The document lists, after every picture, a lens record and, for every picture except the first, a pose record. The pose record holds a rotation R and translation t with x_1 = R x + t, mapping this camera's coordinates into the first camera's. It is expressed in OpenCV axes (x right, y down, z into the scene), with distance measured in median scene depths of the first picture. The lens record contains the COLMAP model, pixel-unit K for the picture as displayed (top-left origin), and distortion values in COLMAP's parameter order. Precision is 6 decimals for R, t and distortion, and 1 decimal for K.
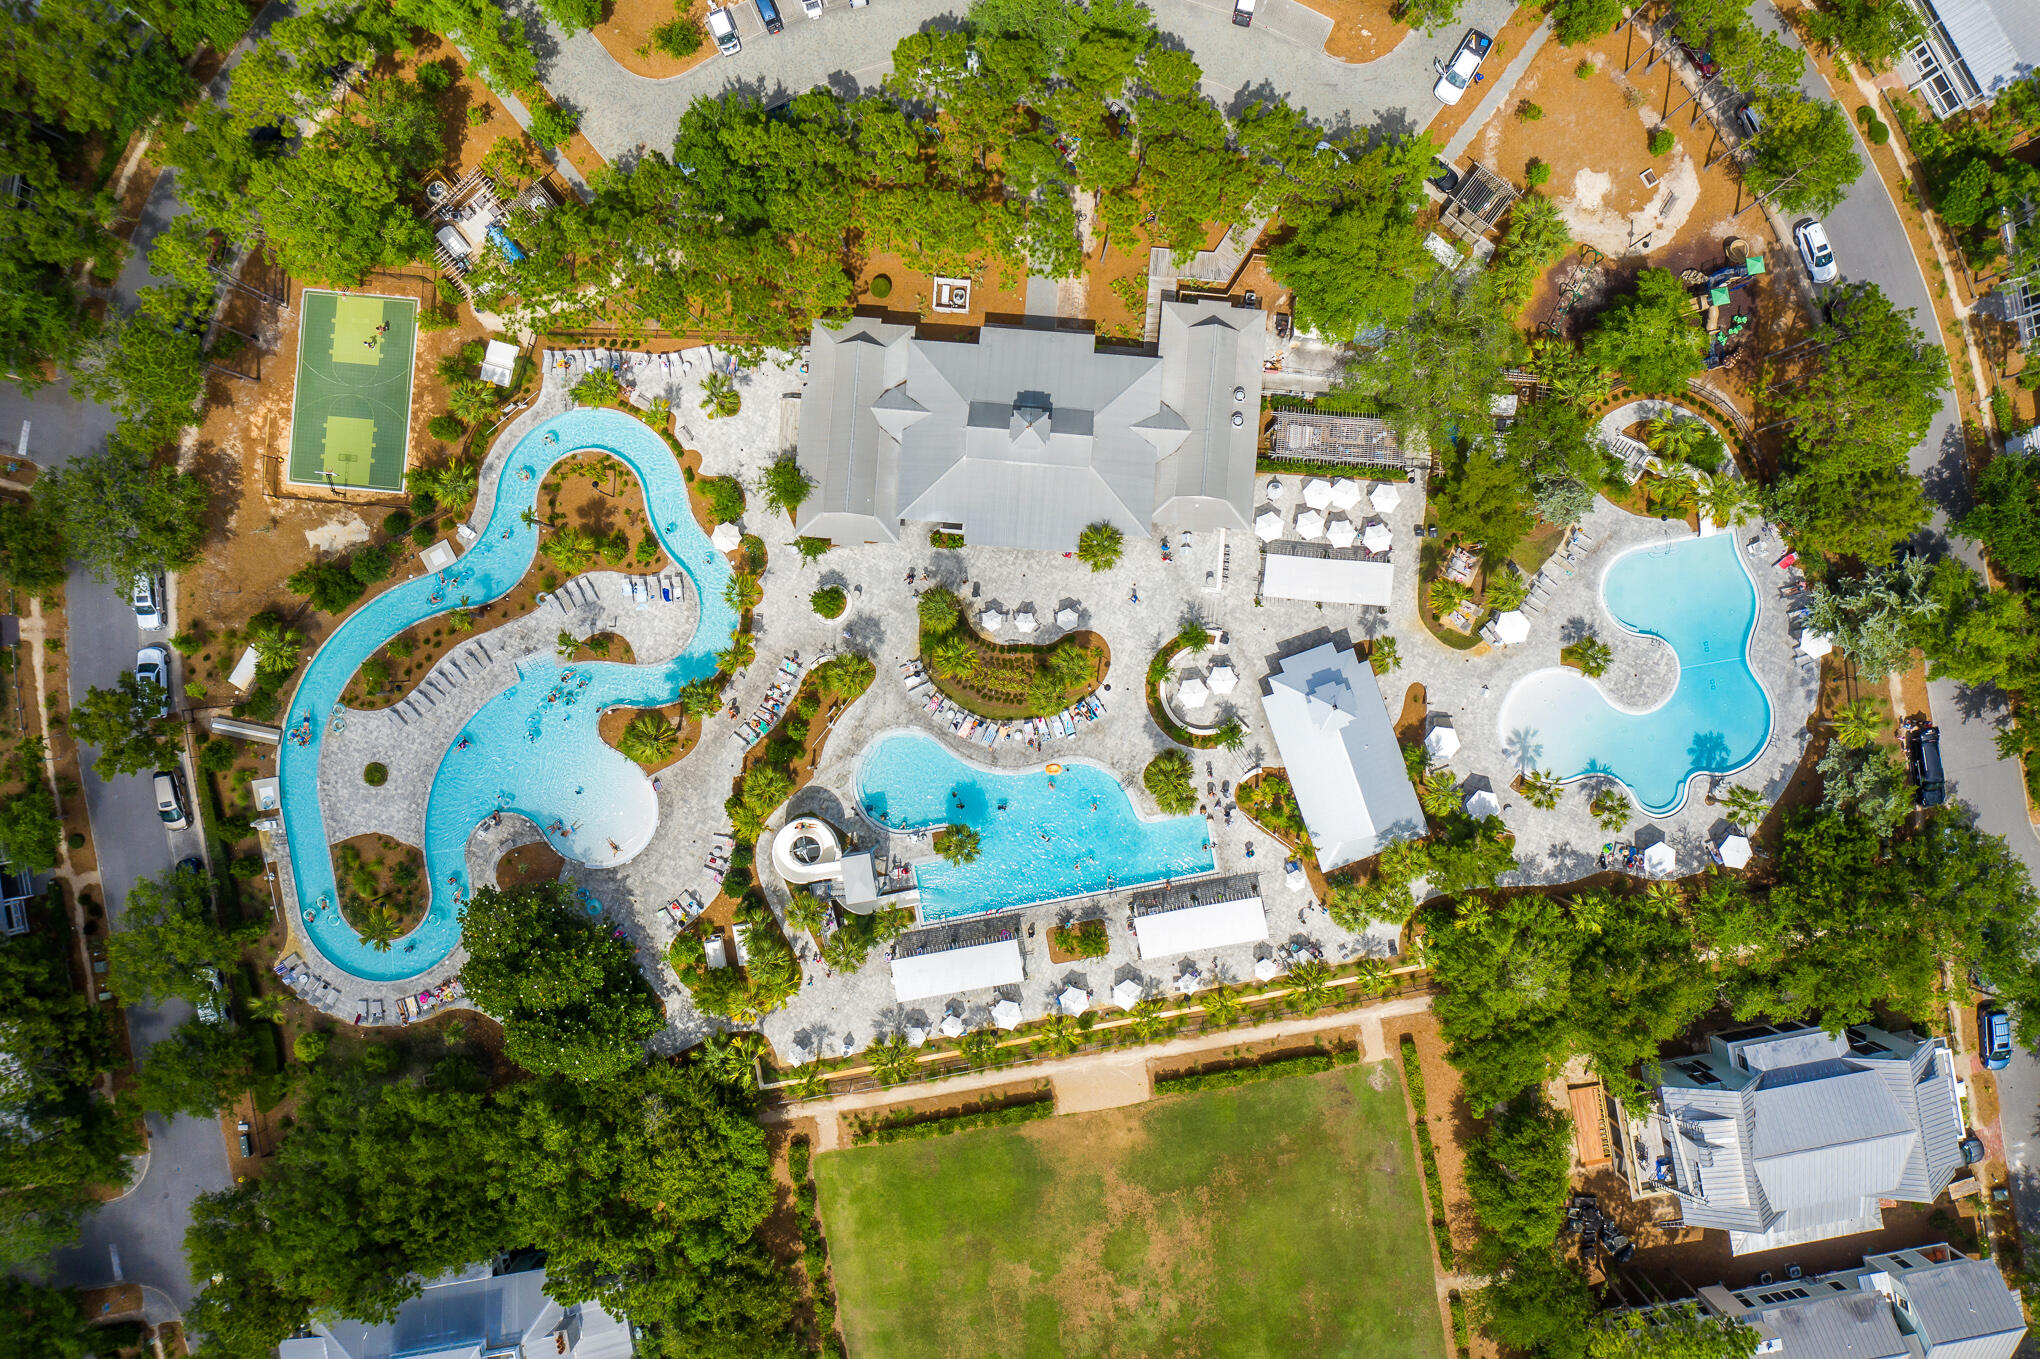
lens RADIAL K [[1638.3, 0, 1026.1], [0, 1638.3, 684.4], [0, 0, 1]] dist [-0.041691, 0.004942]
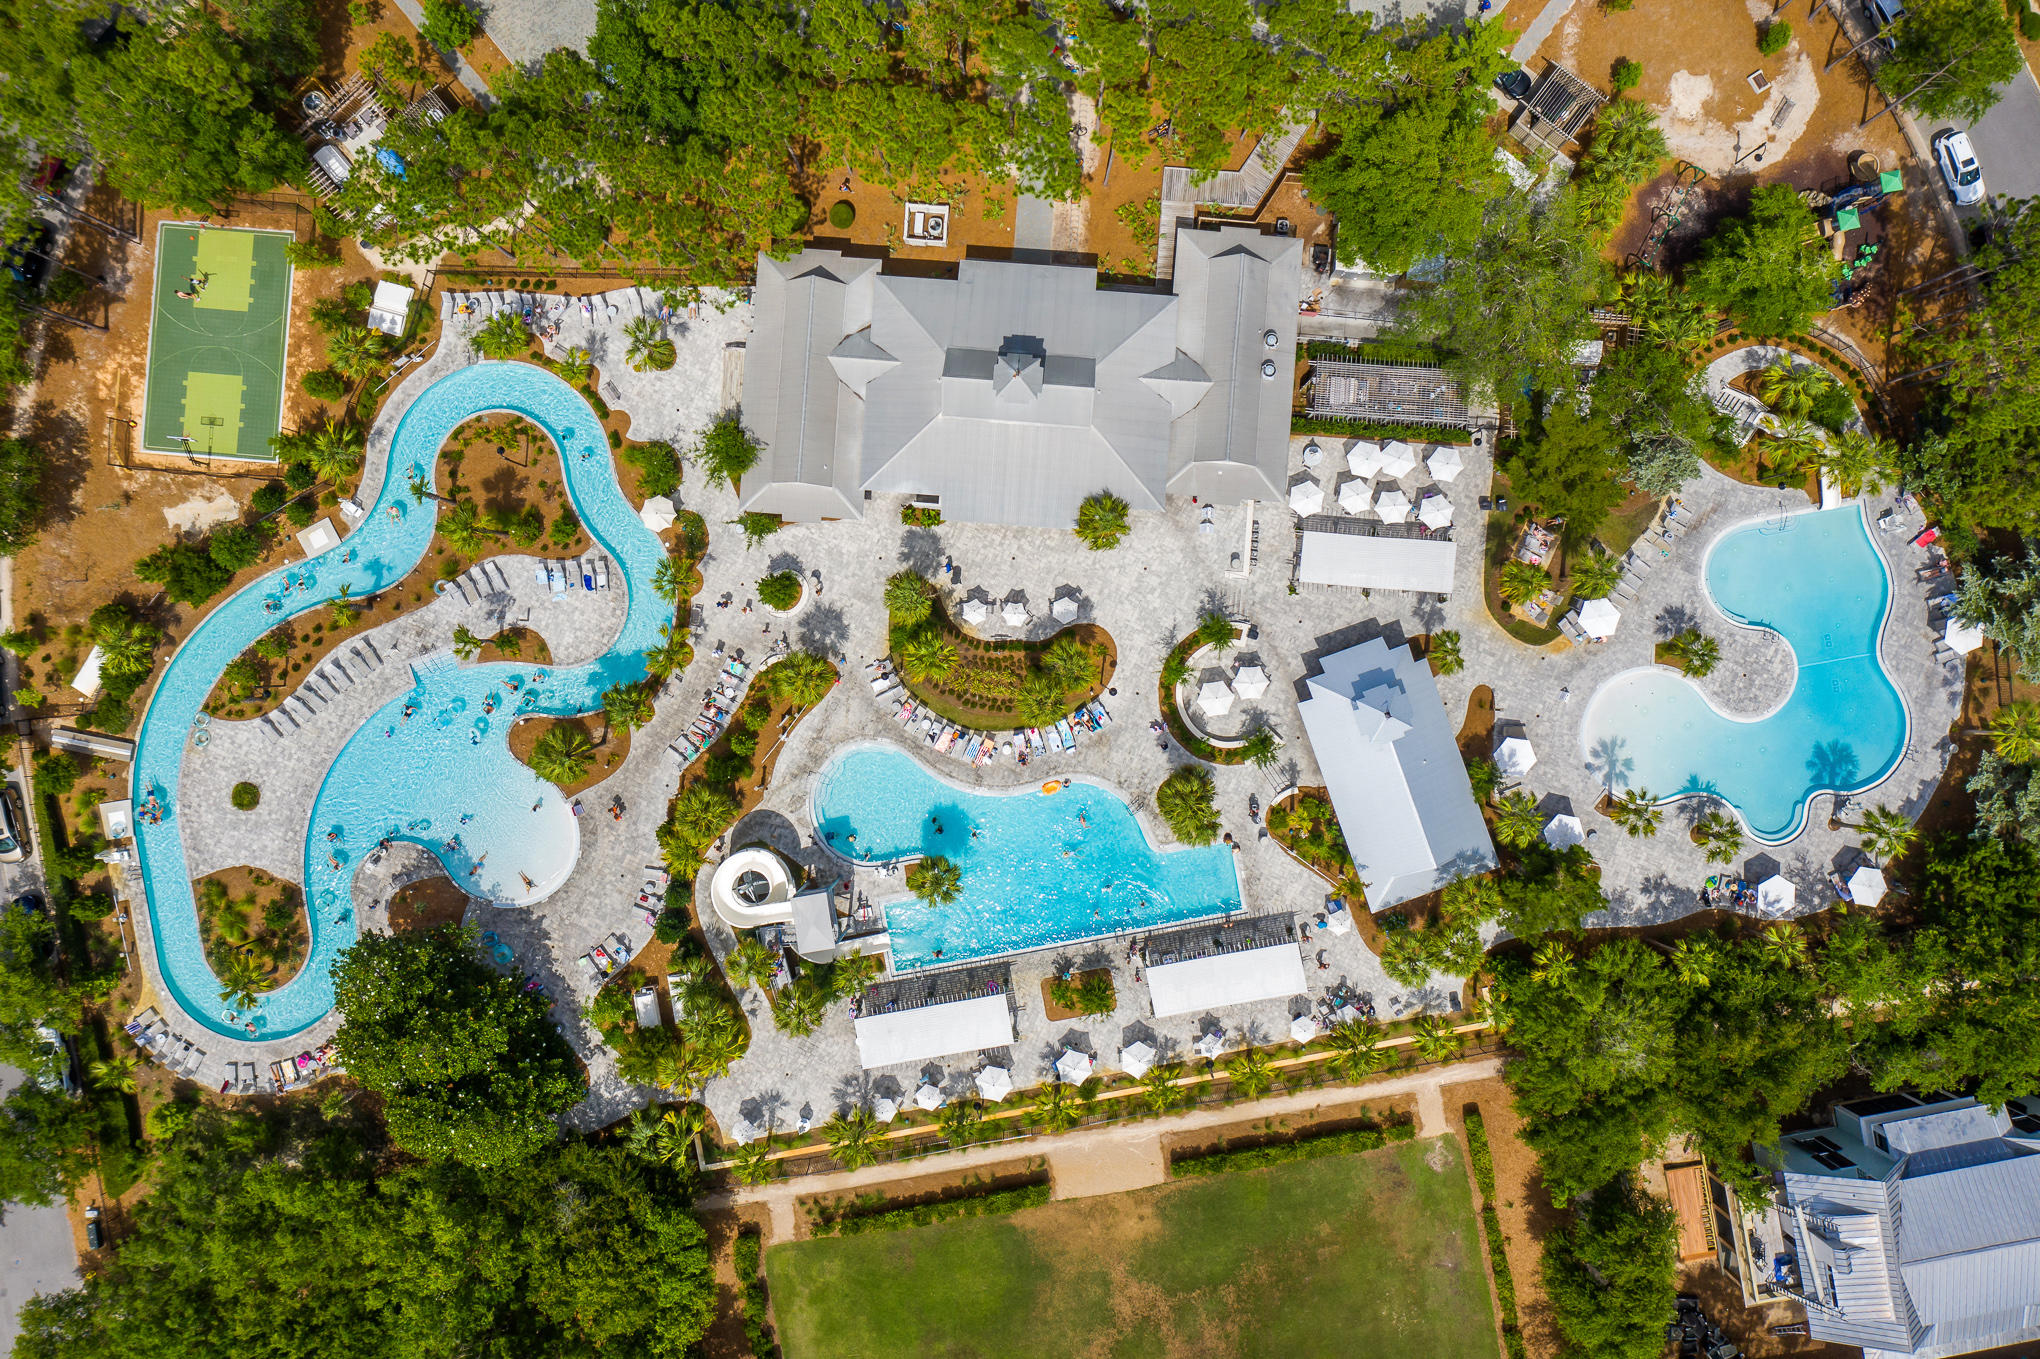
lens RADIAL K [[1638.3, 0, 1017.8], [0, 1638.3, 672.2], [0, 0, 1]] dist [-0.041691, 0.004942]
pose [[0.999920, -0.002345, -0.012452, 0.011456], [0.002237, 0.999960, -0.008695, -0.000776], [0.012472, 0.008666, 0.999885, 0.163981]]
